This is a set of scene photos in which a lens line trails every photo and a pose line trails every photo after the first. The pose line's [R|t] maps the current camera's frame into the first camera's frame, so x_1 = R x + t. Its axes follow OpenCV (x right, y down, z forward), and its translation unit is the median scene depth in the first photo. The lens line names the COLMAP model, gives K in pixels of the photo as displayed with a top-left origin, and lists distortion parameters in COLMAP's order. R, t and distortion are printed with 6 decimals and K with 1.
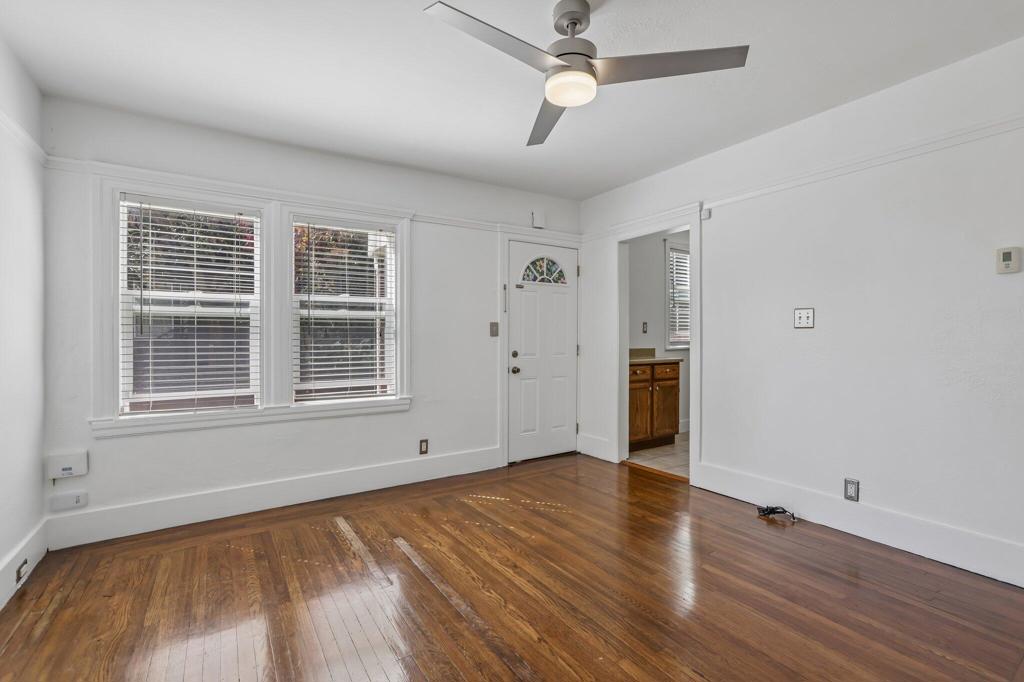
lens RADIAL K [[462.4, 0, 511.2], [0, 462.4, 345.6], [0, 0, 1]] dist [-0.038472, 0.012211]
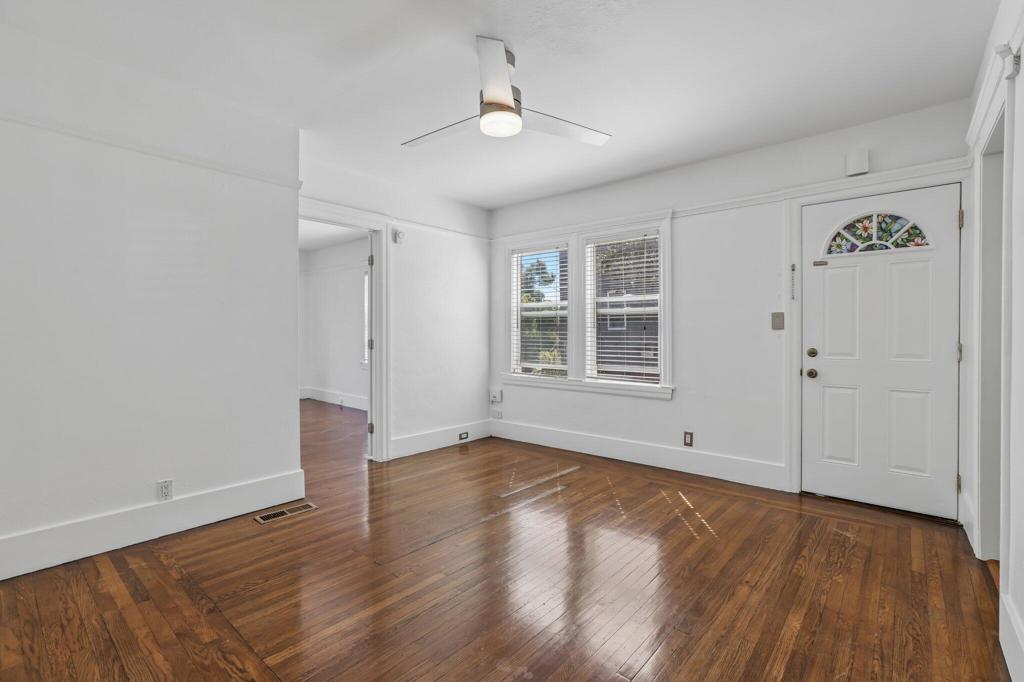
lens RADIAL K [[462.4, 0, 508.9], [0, 462.4, 341.2], [0, 0, 1]] dist [-0.038472, 0.012211]
pose [[0.274983, 0.023884, -0.961152, 0.655553], [-0.015810, 0.999669, 0.020317, -0.008702], [0.961319, 0.009609, 0.275269, 0.339112]]
